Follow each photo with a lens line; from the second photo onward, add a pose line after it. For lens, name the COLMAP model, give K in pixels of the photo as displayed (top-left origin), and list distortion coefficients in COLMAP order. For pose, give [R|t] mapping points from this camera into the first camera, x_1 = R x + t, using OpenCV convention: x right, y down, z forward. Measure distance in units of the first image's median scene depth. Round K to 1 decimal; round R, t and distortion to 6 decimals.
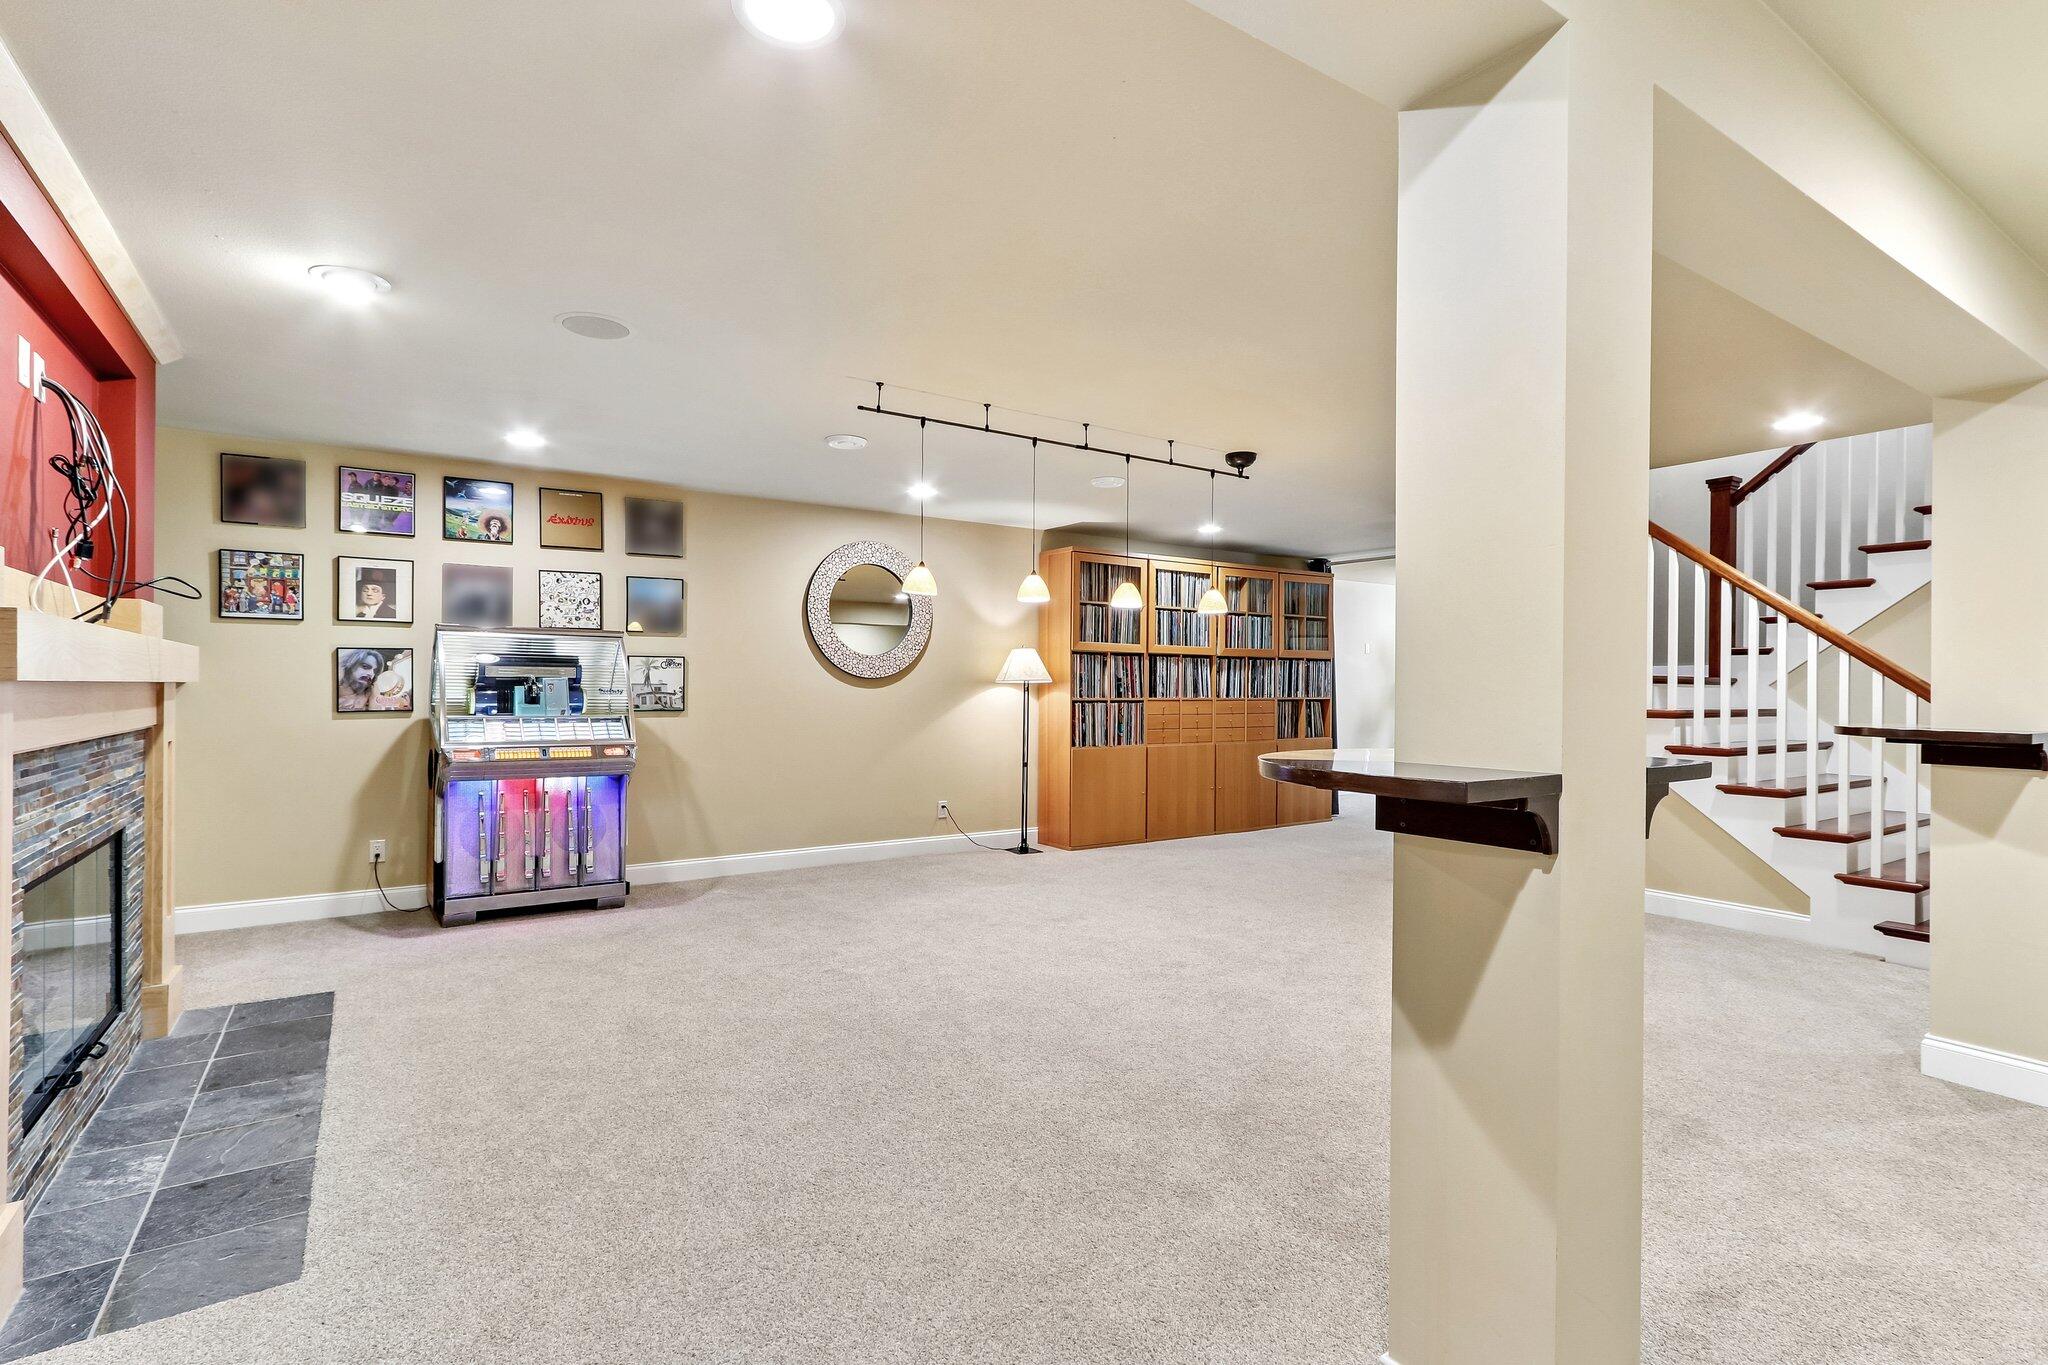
lens RADIAL K [[951.8, 0, 1008.9], [0, 951.8, 690.1], [0, 0, 1]] dist [-0.001109, 0.000955]
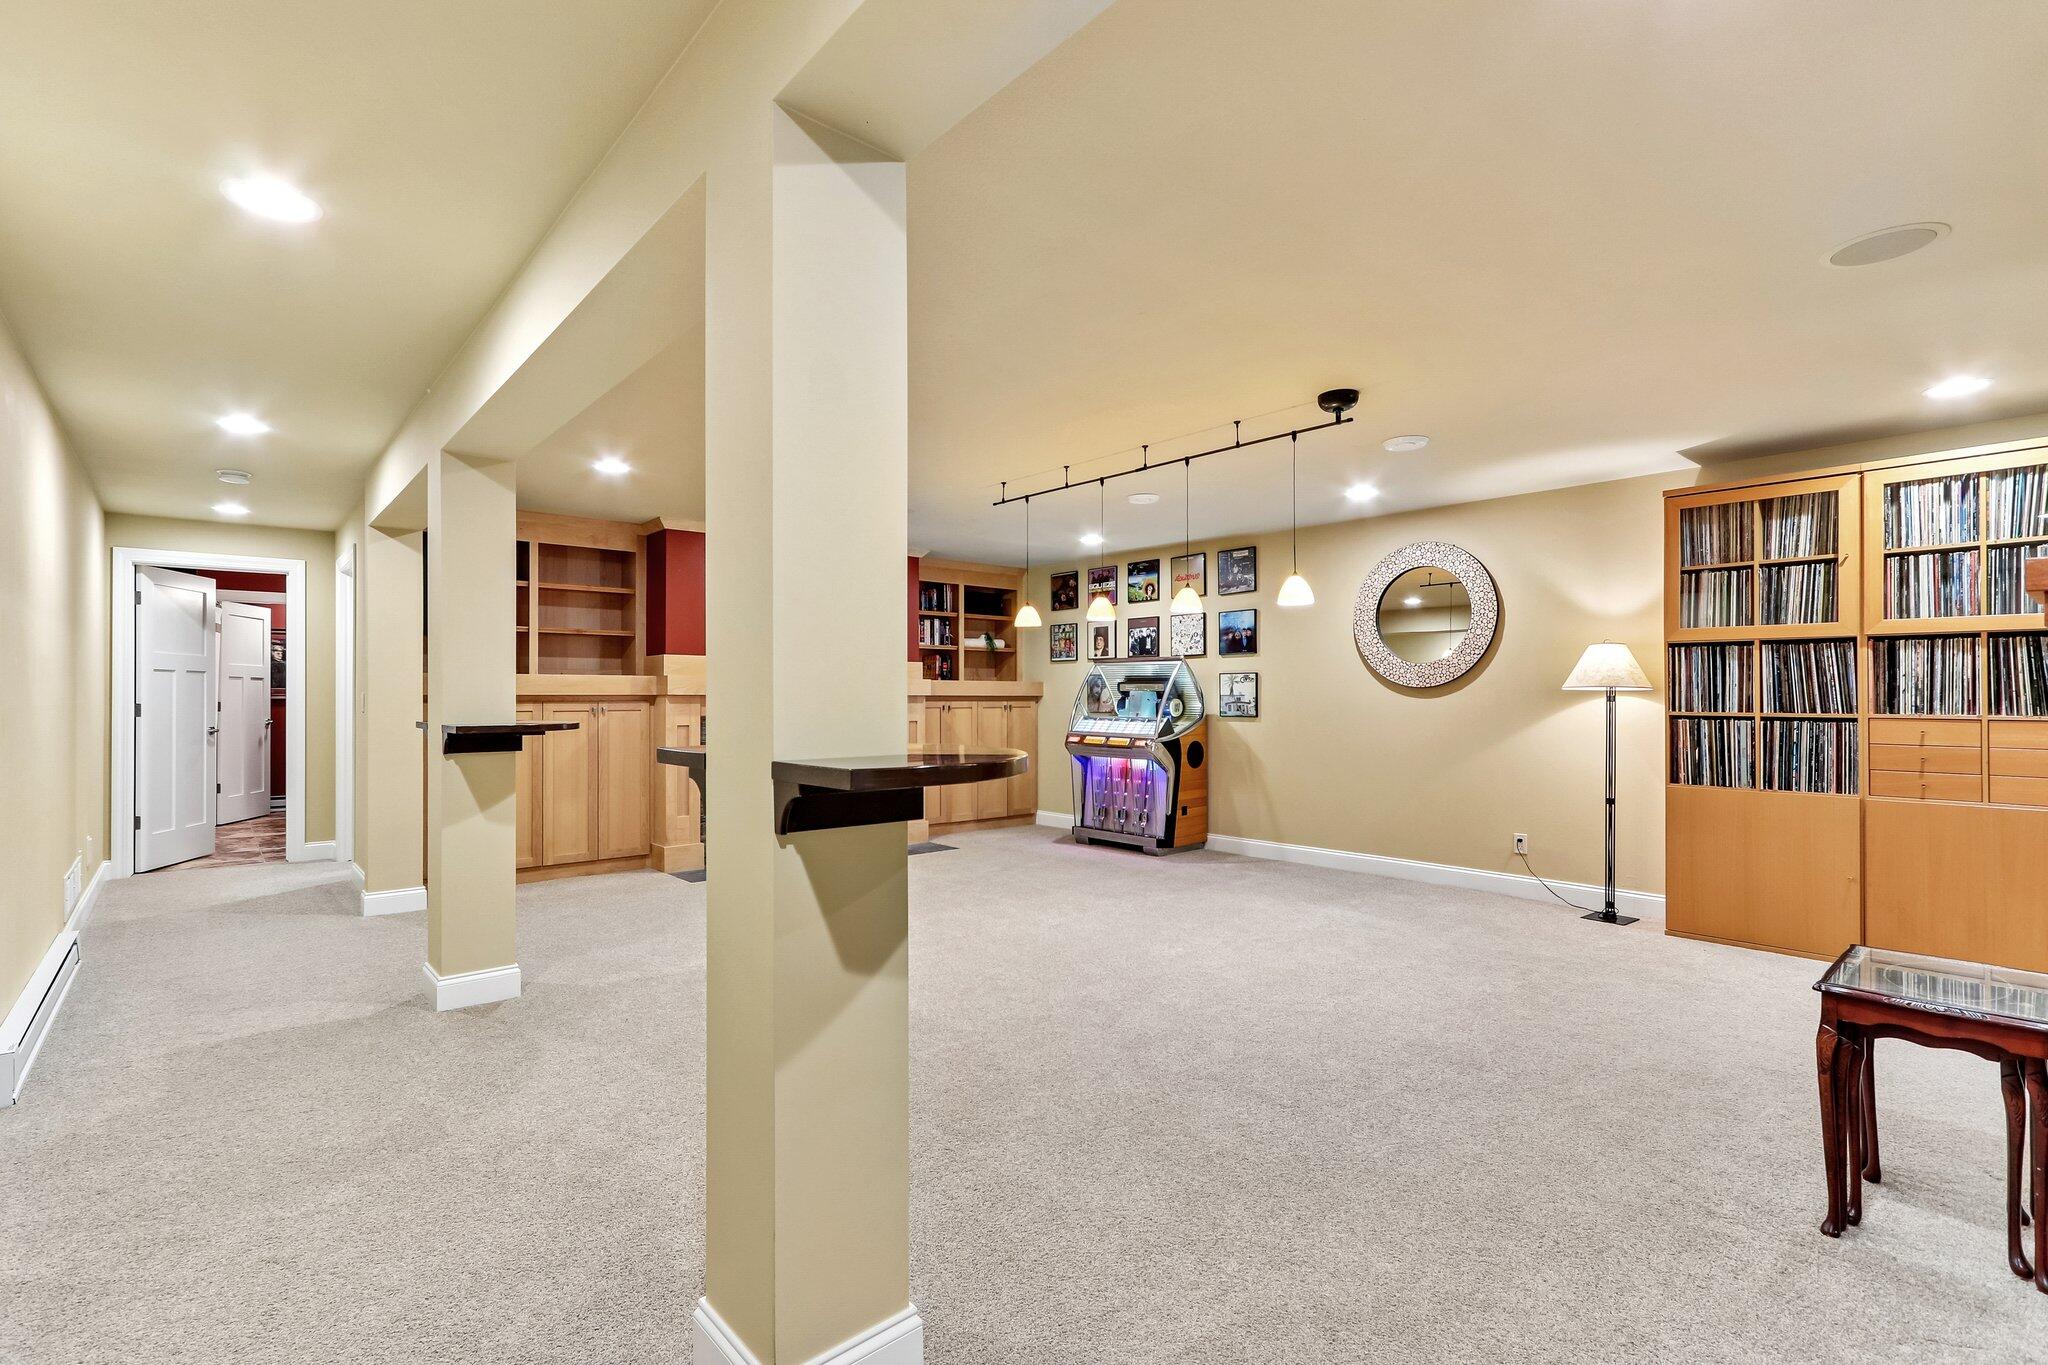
lens RADIAL K [[951.8, 0, 1008.9], [0, 951.8, 690.1], [0, 0, 1]] dist [-0.001109, 0.000955]
pose [[0.129795, -0.012468, -0.991462, 0.703198], [-0.005019, 0.999900, -0.013231, 0.004264], [0.991528, 0.006693, 0.129719, 0.454391]]
